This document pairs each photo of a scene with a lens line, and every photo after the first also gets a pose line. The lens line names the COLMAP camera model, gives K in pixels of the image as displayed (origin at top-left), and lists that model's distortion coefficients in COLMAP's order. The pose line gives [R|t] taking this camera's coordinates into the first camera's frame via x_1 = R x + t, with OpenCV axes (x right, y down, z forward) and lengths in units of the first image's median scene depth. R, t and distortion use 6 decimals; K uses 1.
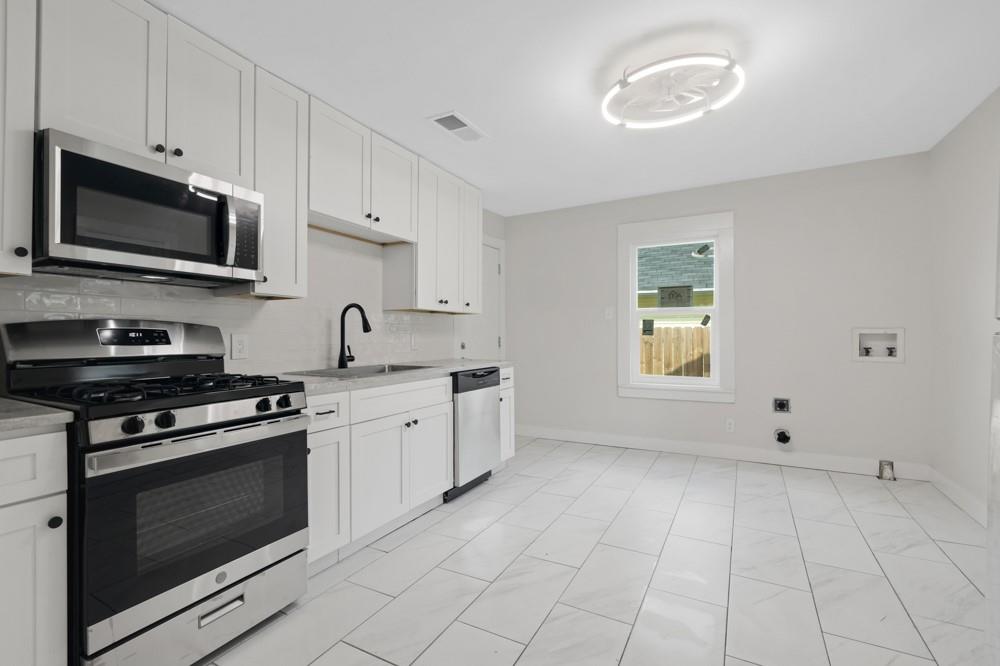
lens RADIAL K [[450.9, 0, 500.0], [0, 450.9, 333.0], [0, 0, 1]] dist [0.001158, 0.000027]
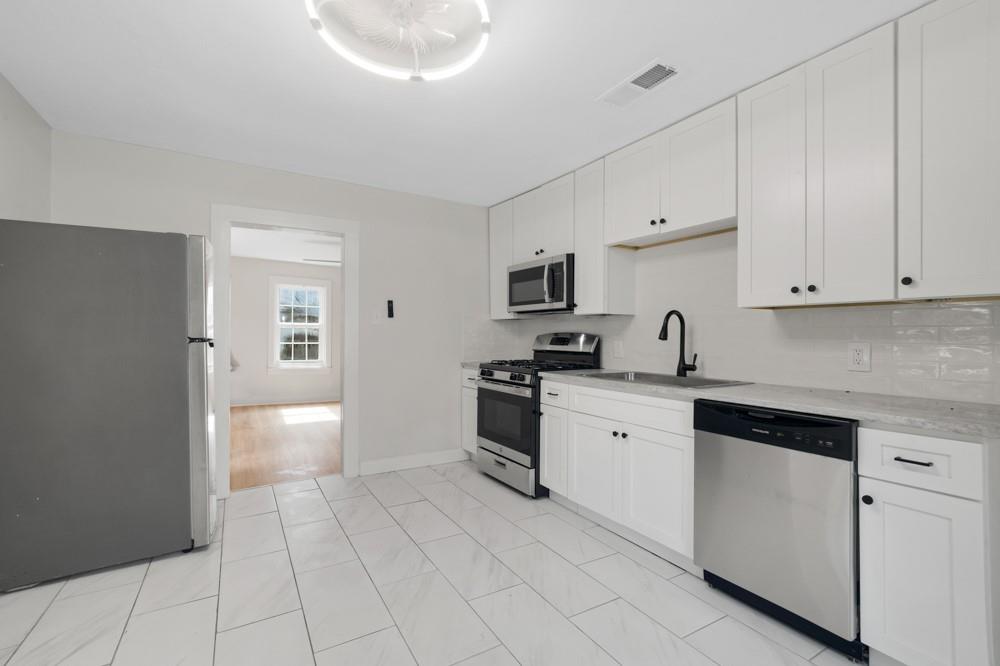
lens RADIAL K [[450.9, 0, 500.0], [0, 450.9, 333.0], [0, 0, 1]] dist [0.001158, 0.000027]
pose [[-0.517674, -0.002764, -0.855574, 0.878955], [0.001195, 0.999991, -0.003953, -0.016284], [0.855577, -0.003069, -0.517666, 1.471581]]
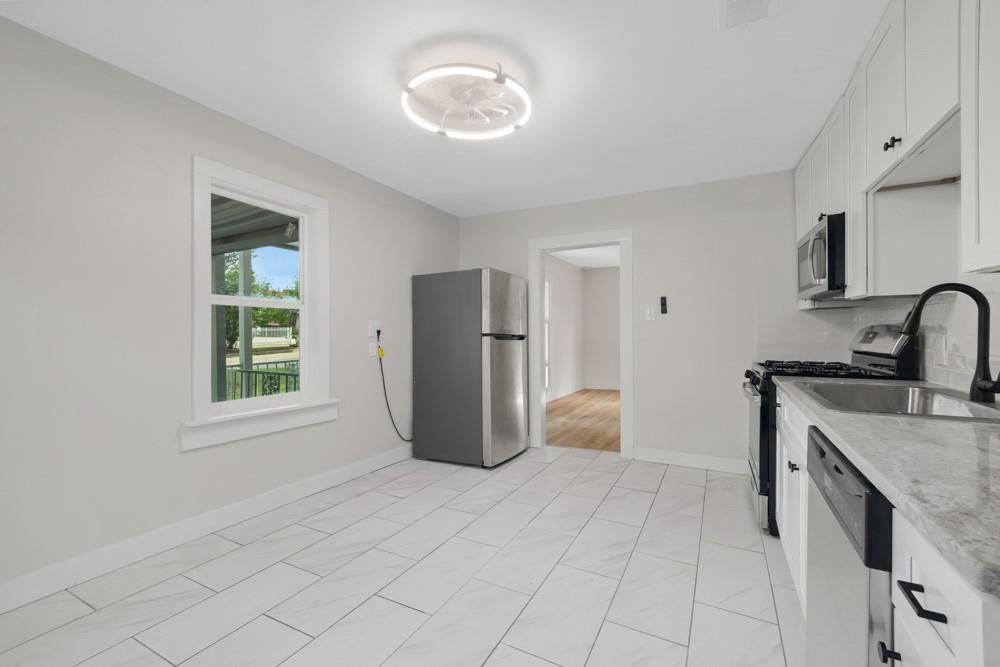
lens RADIAL K [[431.4, 0, 480.8], [0, 431.4, 333.5], [0, 0, 1]] dist [-0.000612, -0.000089]
pose [[-0.999729, 0.008323, 0.021756, 0.309518], [0.008277, 0.999963, -0.002208, -0.006856], [-0.021773, -0.002027, -0.999761, 1.918067]]
